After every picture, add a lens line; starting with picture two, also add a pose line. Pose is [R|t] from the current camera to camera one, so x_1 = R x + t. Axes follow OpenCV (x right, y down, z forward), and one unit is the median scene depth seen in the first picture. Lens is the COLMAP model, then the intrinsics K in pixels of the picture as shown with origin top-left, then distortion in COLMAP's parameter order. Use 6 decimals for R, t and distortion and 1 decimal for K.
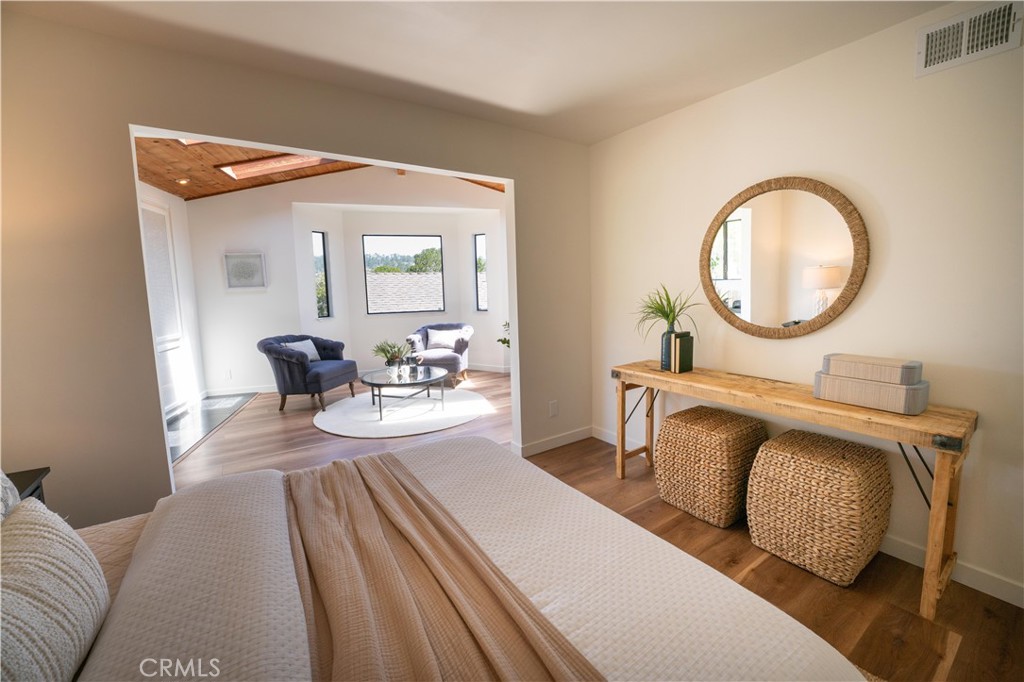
lens RADIAL K [[409.7, 0, 525.5], [0, 409.7, 333.2], [0, 0, 1]] dist [-0.028250, 0.000203]
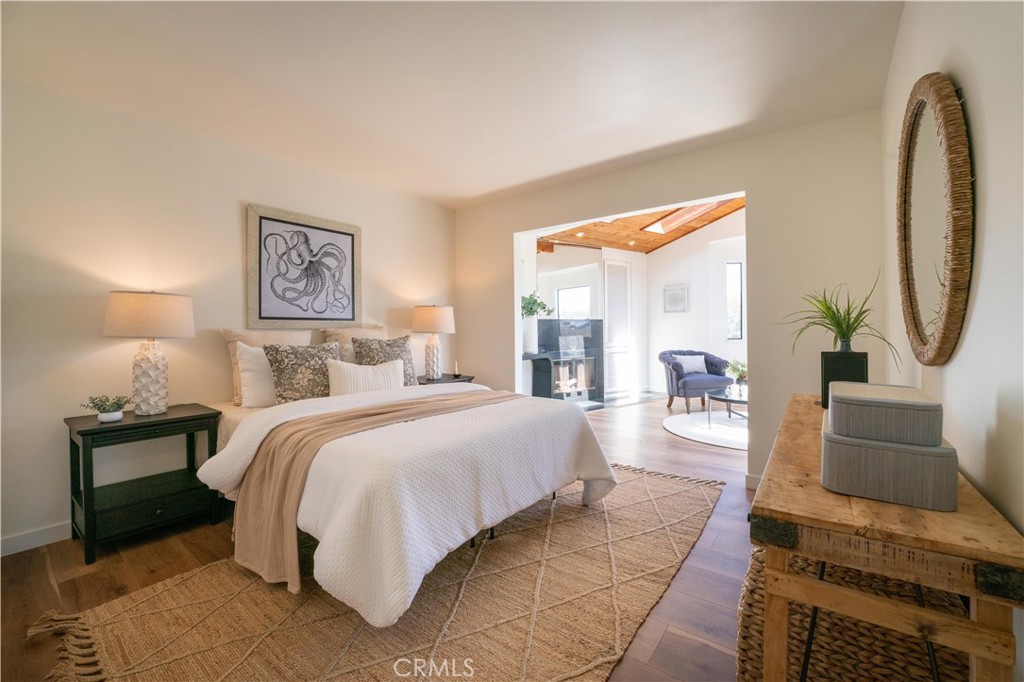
lens RADIAL K [[409.7, 0, 525.5], [0, 409.7, 333.2], [0, 0, 1]] dist [-0.028250, 0.000203]
pose [[0.324692, 0.029679, -0.945354, 0.420941], [-0.104628, 0.994500, -0.004714, 0.010188], [0.940015, 0.100441, 0.326012, 0.127319]]
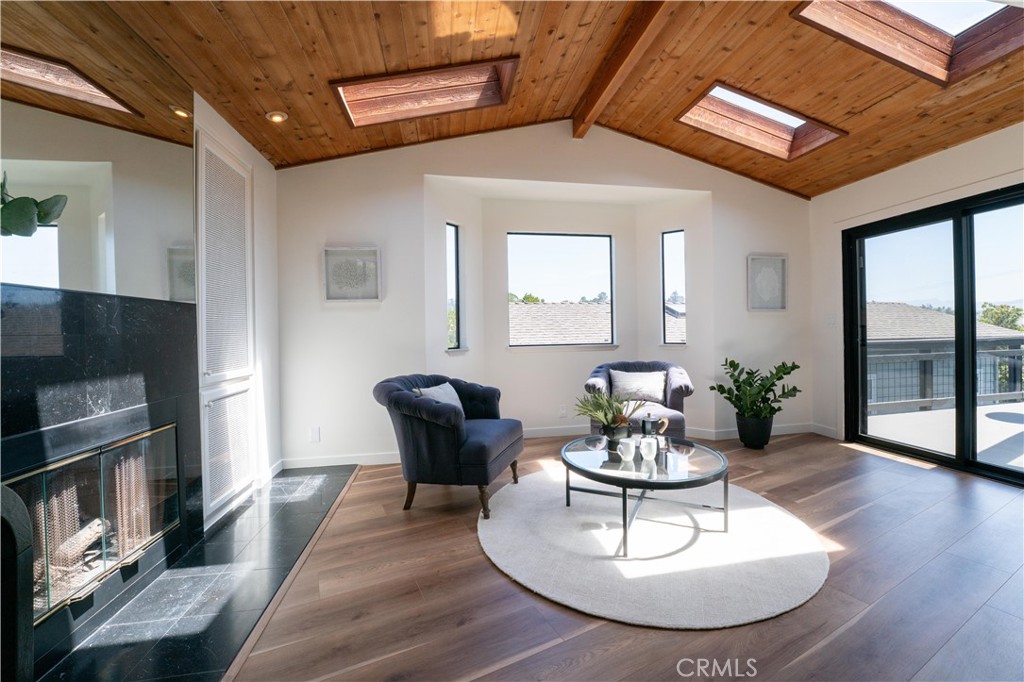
lens RADIAL K [[409.7, 0, 525.5], [0, 409.7, 333.2], [0, 0, 1]] dist [-0.028250, 0.000203]
pose [[0.991992, 0.003745, -0.126246, -0.345547], [-0.017625, 0.993885, -0.109004, 0.006966], [0.125066, 0.110356, 0.985992, 0.411592]]
